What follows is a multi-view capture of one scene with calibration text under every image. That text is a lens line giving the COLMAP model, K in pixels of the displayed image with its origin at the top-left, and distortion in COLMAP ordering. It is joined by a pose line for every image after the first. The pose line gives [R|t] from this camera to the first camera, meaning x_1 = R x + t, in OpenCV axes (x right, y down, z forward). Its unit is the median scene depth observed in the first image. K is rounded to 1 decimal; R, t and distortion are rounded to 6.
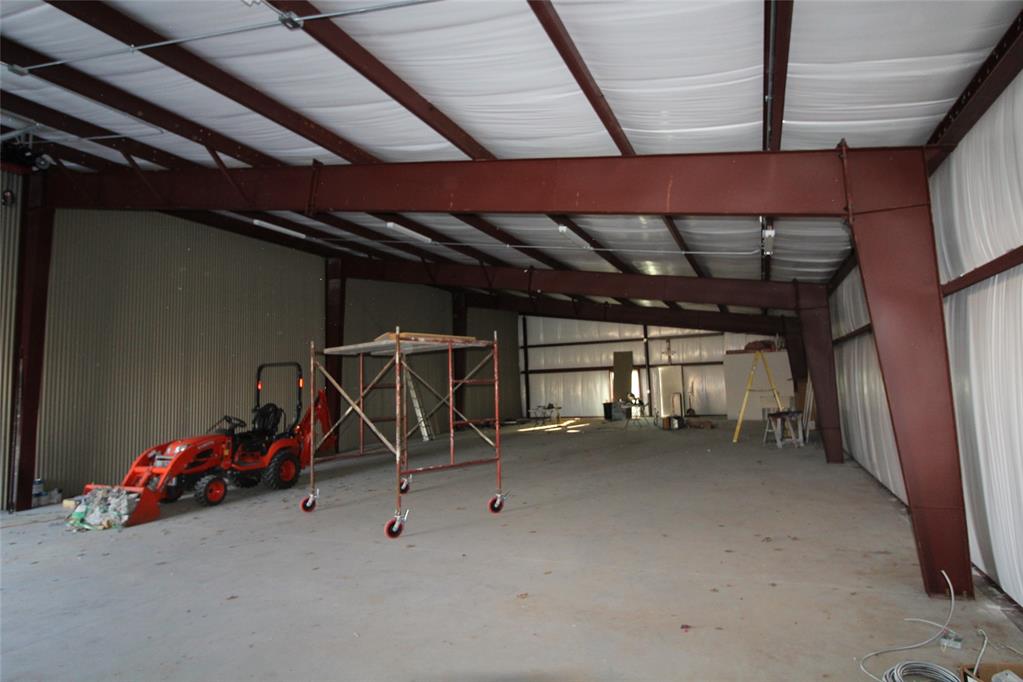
lens RADIAL K [[558.0, 0, 511.1], [0, 558.0, 341.2], [0, 0, 1]] dist [0.005246, -0.000103]
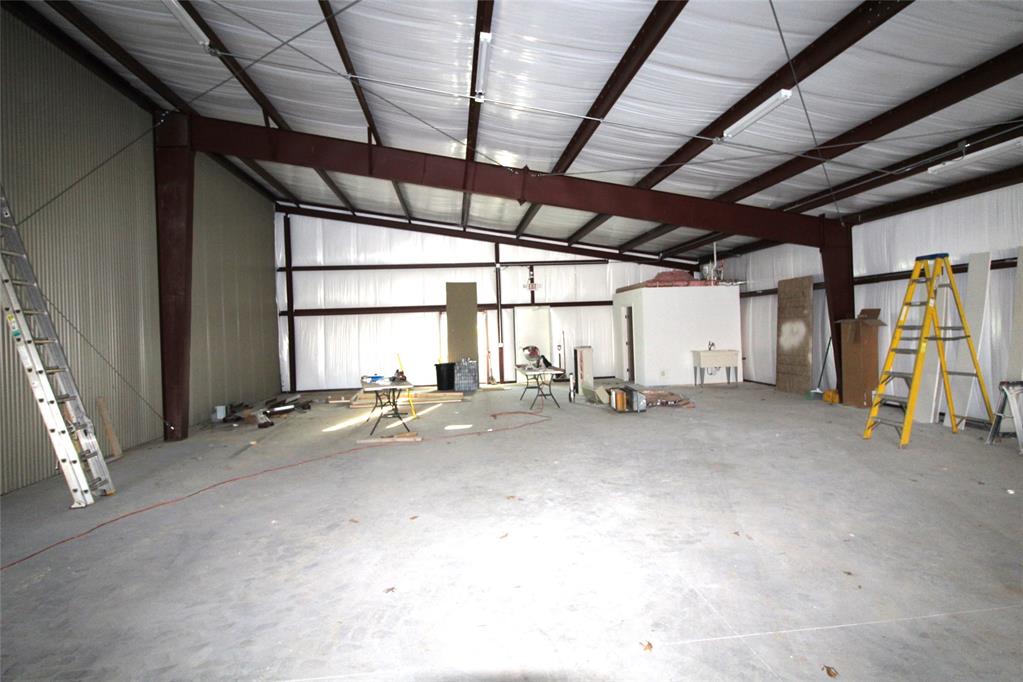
lens RADIAL K [[558.0, 0, 513.0], [0, 558.0, 341.5], [0, 0, 1]] dist [0.005246, -0.000103]
pose [[0.865433, -0.010748, 0.500909, -0.068950], [-0.035685, 0.995909, 0.083022, 0.031218], [-0.499752, -0.089725, 0.861509, 0.421374]]
